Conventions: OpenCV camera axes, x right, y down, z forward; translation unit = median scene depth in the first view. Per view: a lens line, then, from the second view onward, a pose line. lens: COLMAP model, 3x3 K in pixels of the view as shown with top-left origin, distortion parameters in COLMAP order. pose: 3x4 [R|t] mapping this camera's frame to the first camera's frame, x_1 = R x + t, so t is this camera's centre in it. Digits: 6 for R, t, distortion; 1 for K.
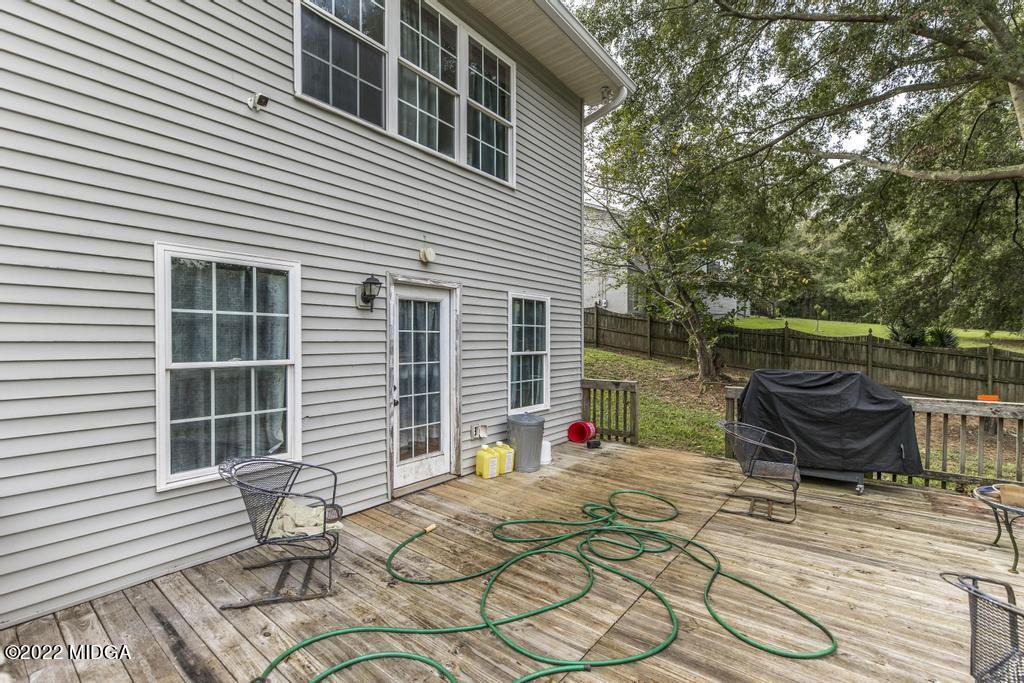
lens RADIAL K [[442.7, 0, 510.5], [0, 442.7, 347.3], [0, 0, 1]] dist [-0.001974, 0.000027]
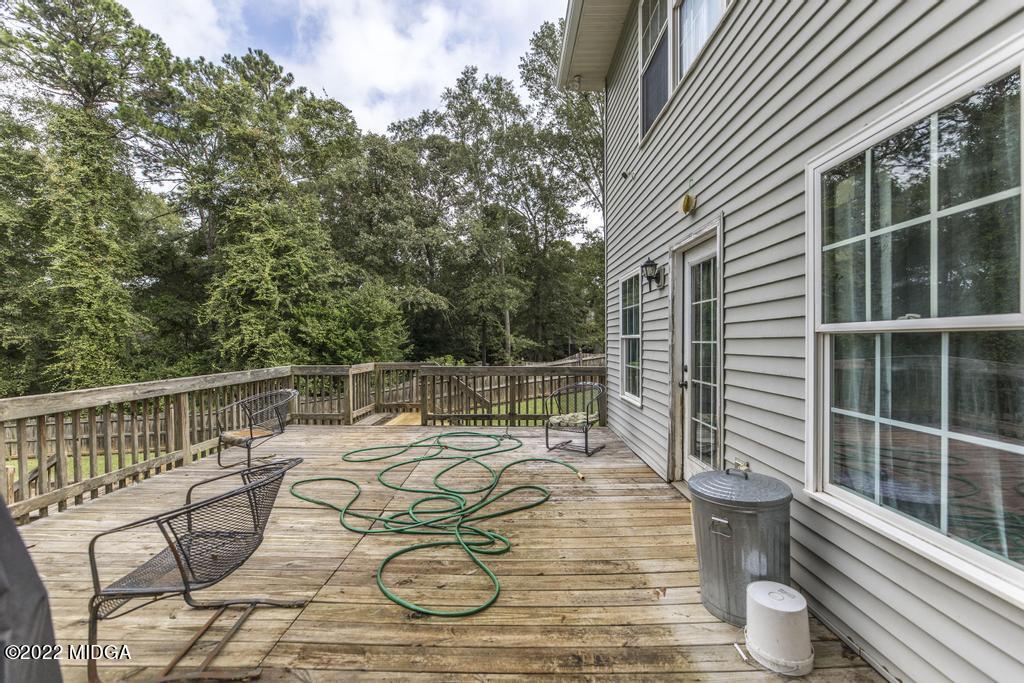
lens RADIAL K [[412.6, 0, 512.1], [0, 412.6, 343.2], [0, 0, 1]] dist [0.000411, 0.000211]
pose [[-0.781402, 0.011206, -0.623927, 0.569030], [0.003774, 0.999905, 0.013231, 0.028292], [0.624016, 0.007984, -0.781370, 1.515215]]
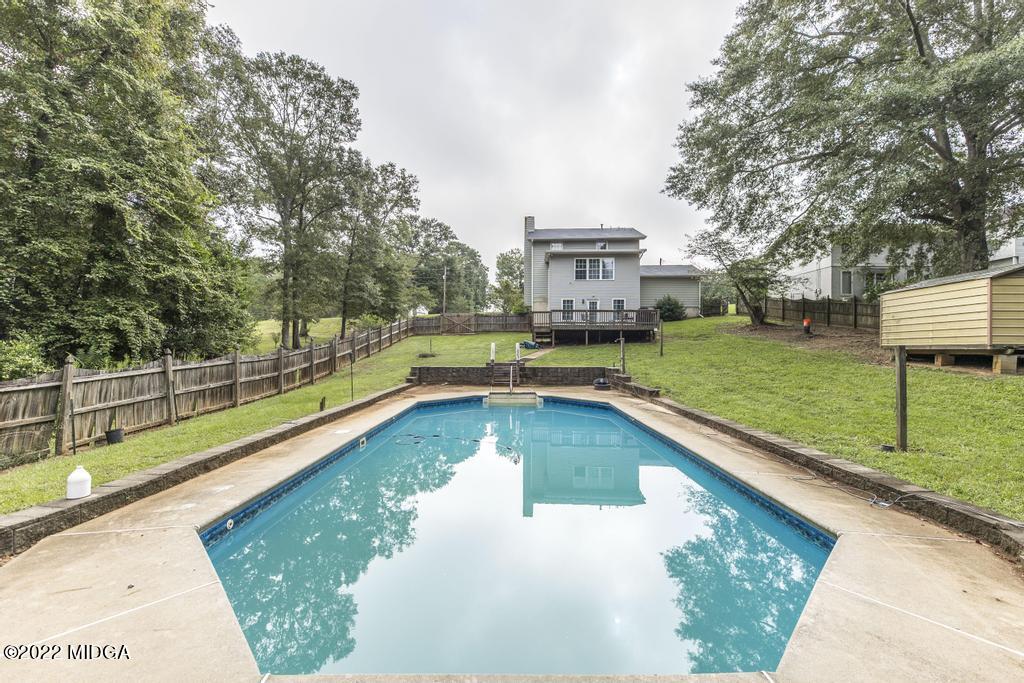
lens RADIAL K [[412.6, 0, 513.8], [0, 412.6, 340.8], [0, 0, 1]] dist [0.000411, 0.000211]
pose [[0.594062, -0.001915, -0.804417, 4.715581], [-0.011682, 0.999871, -0.011007, 0.656134], [0.804334, 0.015936, 0.593963, -4.230604]]
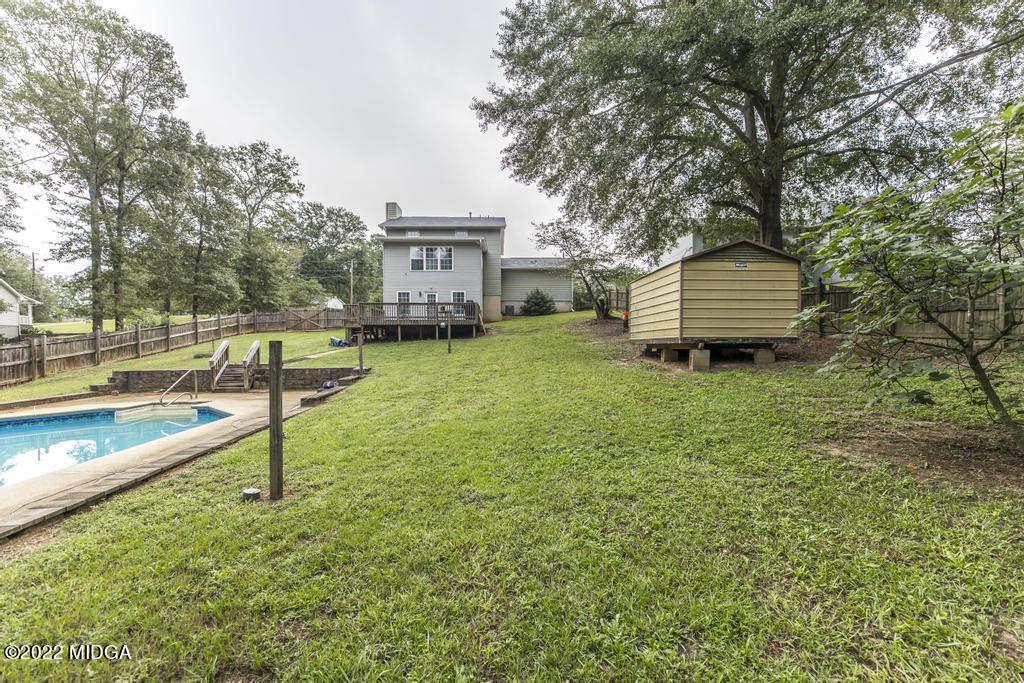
lens RADIAL K [[412.6, 0, 511.2], [0, 412.6, 344.8], [0, 0, 1]] dist [0.000411, 0.000211]
pose [[0.672219, 0.006620, -0.740323, 5.507398], [-0.001703, 0.999971, 0.007395, 0.636724], [0.740350, -0.003710, 0.672211, -2.366788]]
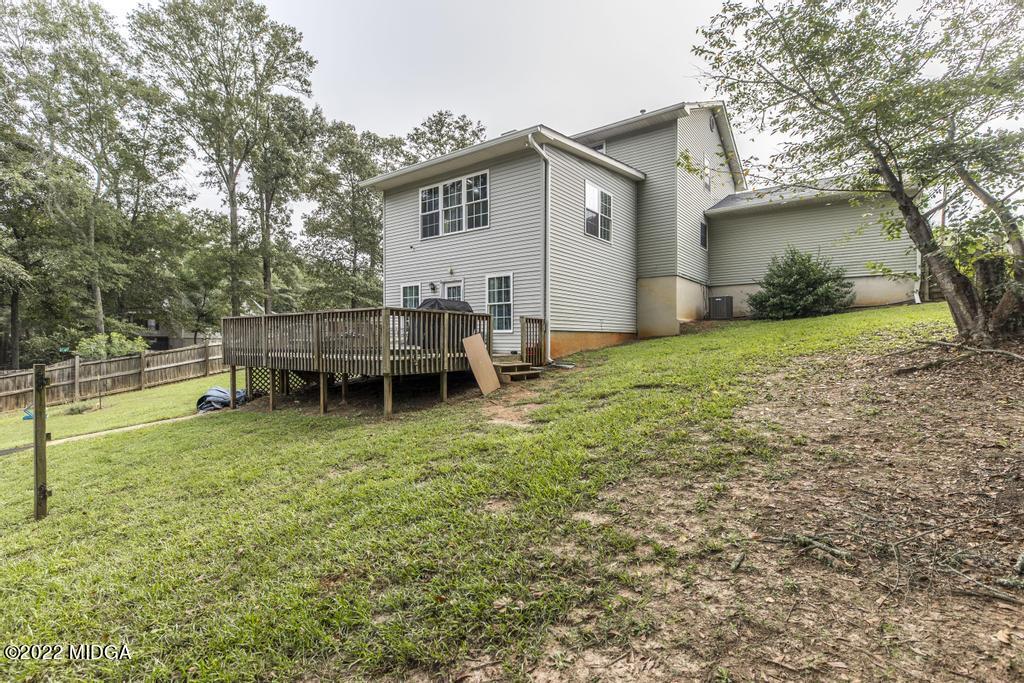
lens RADIAL K [[469.5, 0, 512.7], [0, 469.5, 340.2], [0, 0, 1]] dist [-0.003664, -0.000211]
pose [[0.057153, 0.010656, -0.998309, 3.167111], [-0.002070, 0.999942, 0.010555, 0.229945], [0.998363, 0.001463, 0.057172, 1.352829]]
